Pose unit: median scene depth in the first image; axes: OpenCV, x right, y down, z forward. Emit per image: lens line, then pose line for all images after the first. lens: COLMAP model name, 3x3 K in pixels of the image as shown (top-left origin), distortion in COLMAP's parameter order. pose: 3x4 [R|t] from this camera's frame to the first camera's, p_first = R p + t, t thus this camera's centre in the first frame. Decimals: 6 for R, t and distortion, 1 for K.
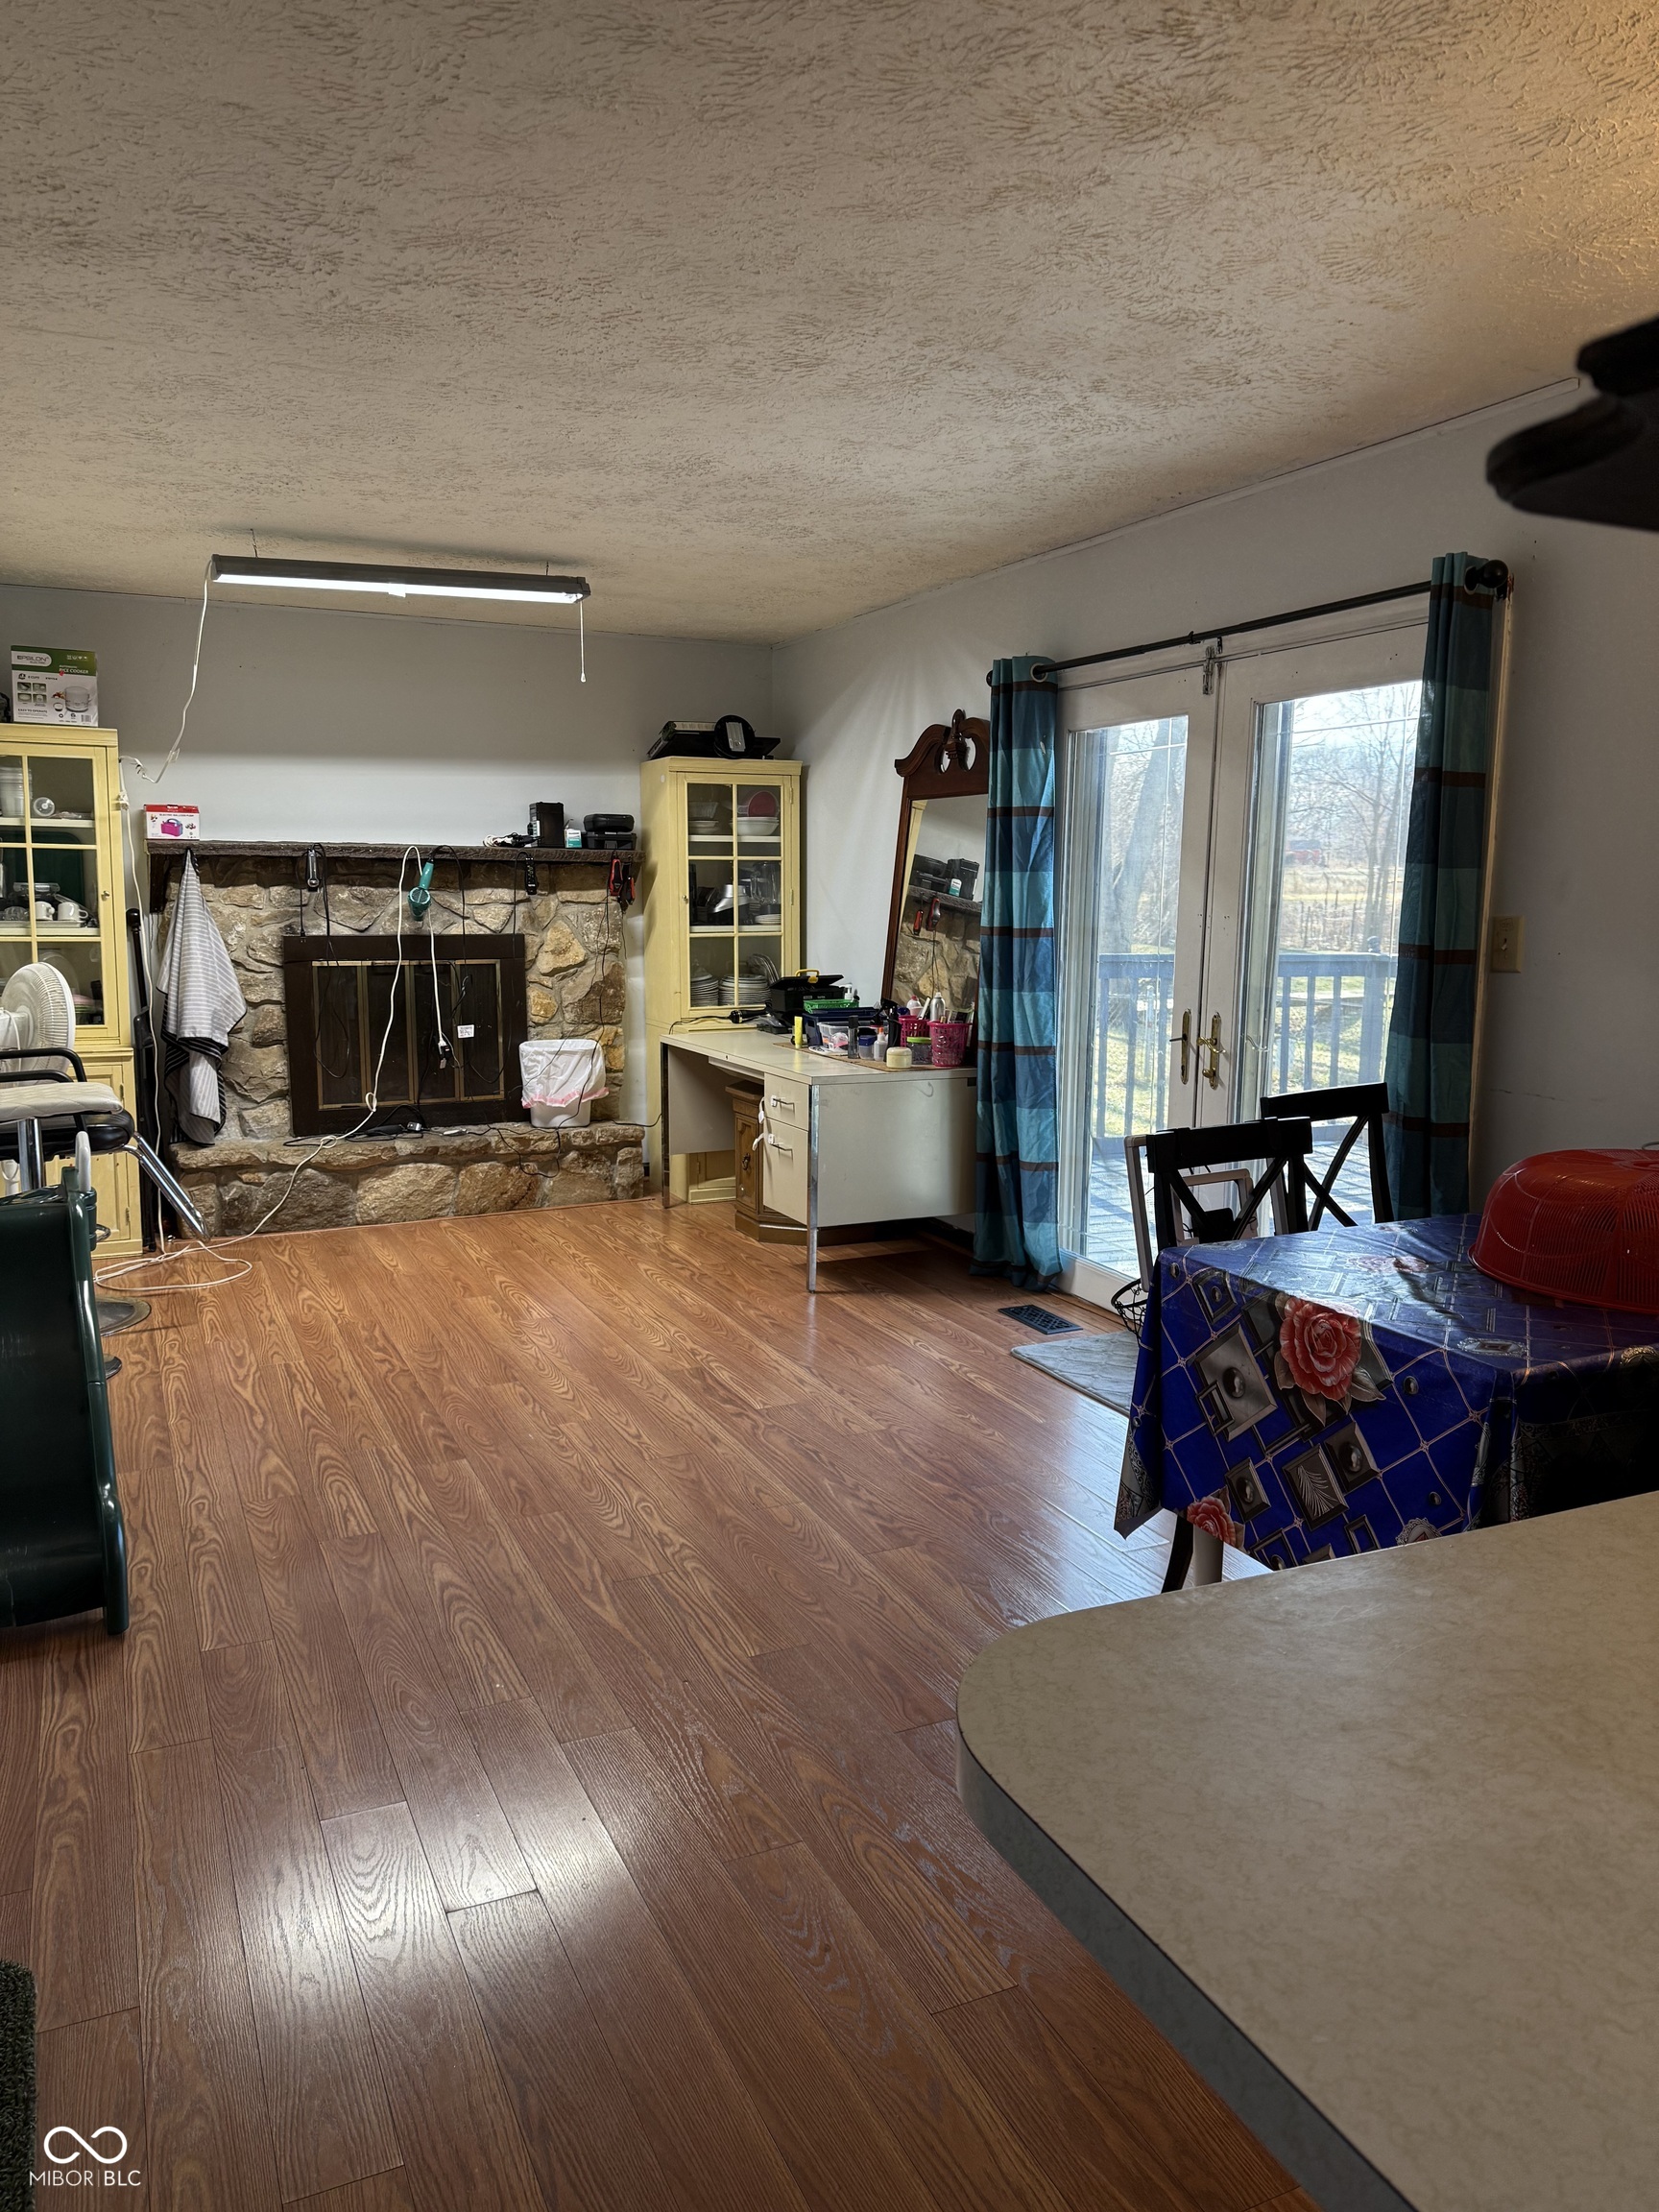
lens RADIAL K [[1548.7, 0, 829.5], [0, 1548.7, 1106.0], [0, 0, 1]] dist [0.014761, -0.020188]
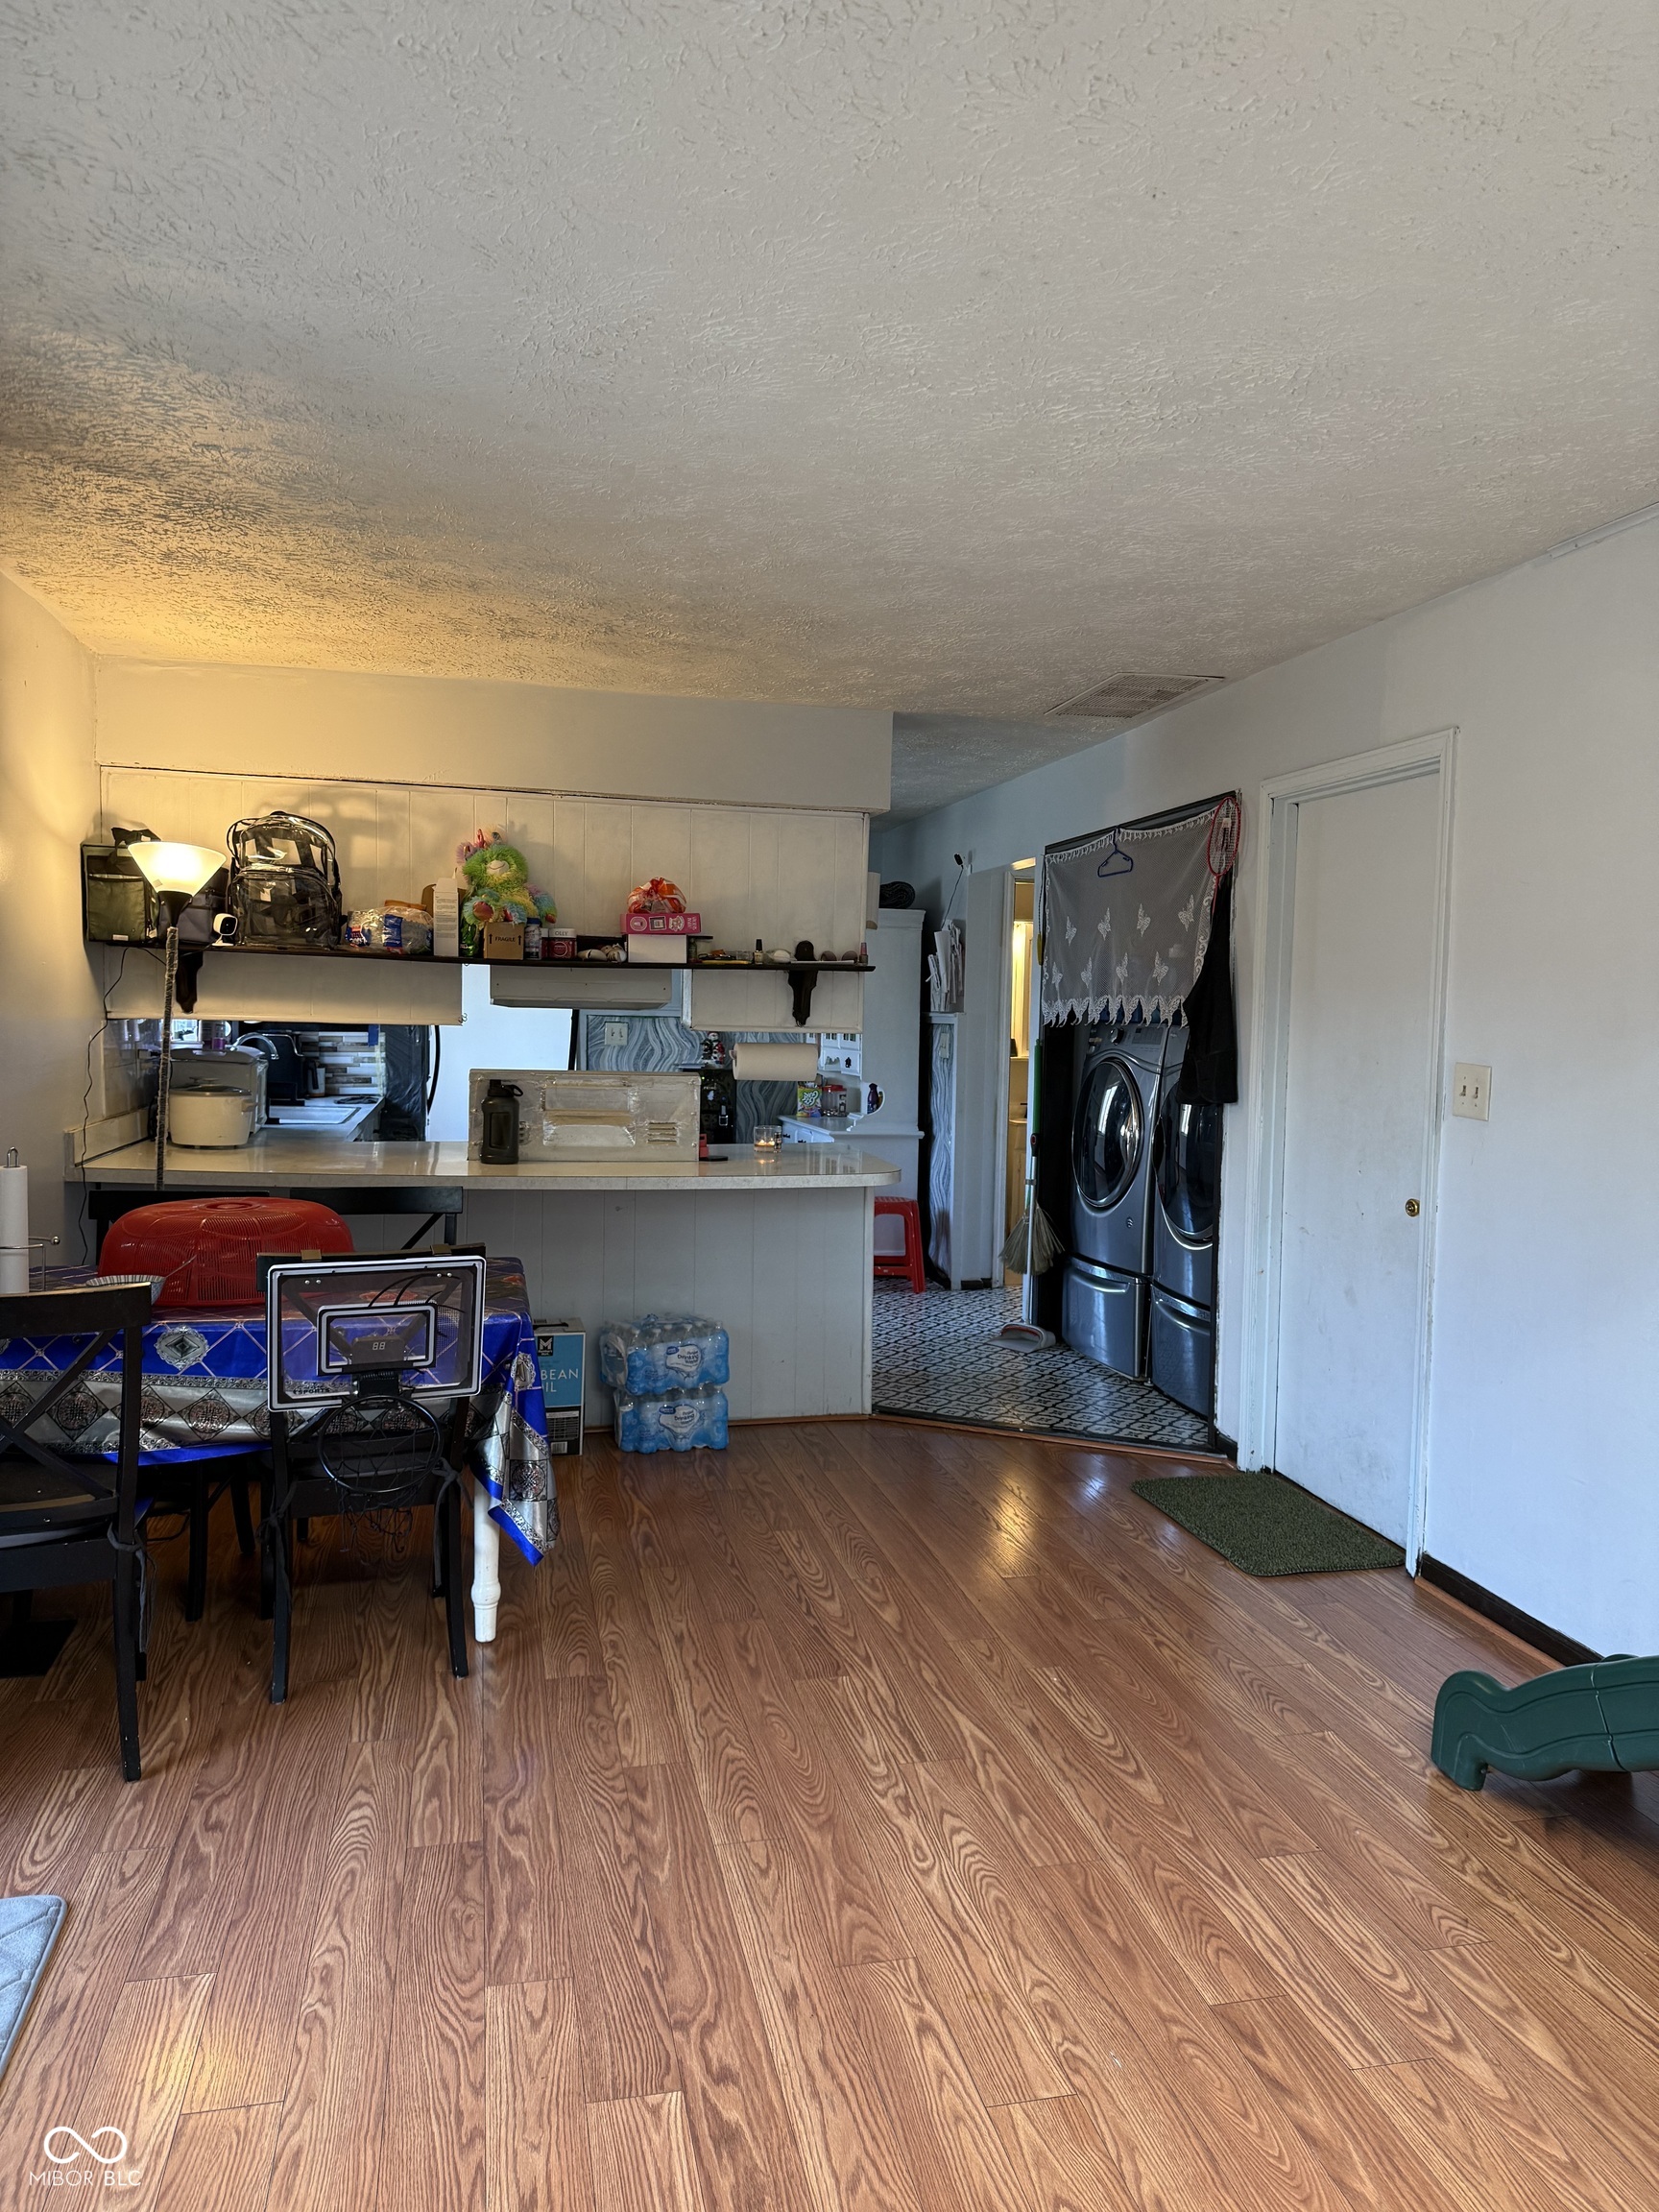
lens RADIAL K [[1548.7, 0, 829.5], [0, 1548.7, 1106.0], [0, 0, 1]] dist [0.014761, -0.020188]
pose [[-0.975985, -0.045178, 0.213099, -0.215836], [0.001443, 0.976895, 0.213716, -0.257156], [-0.217831, 0.208891, -0.953370, 1.626985]]
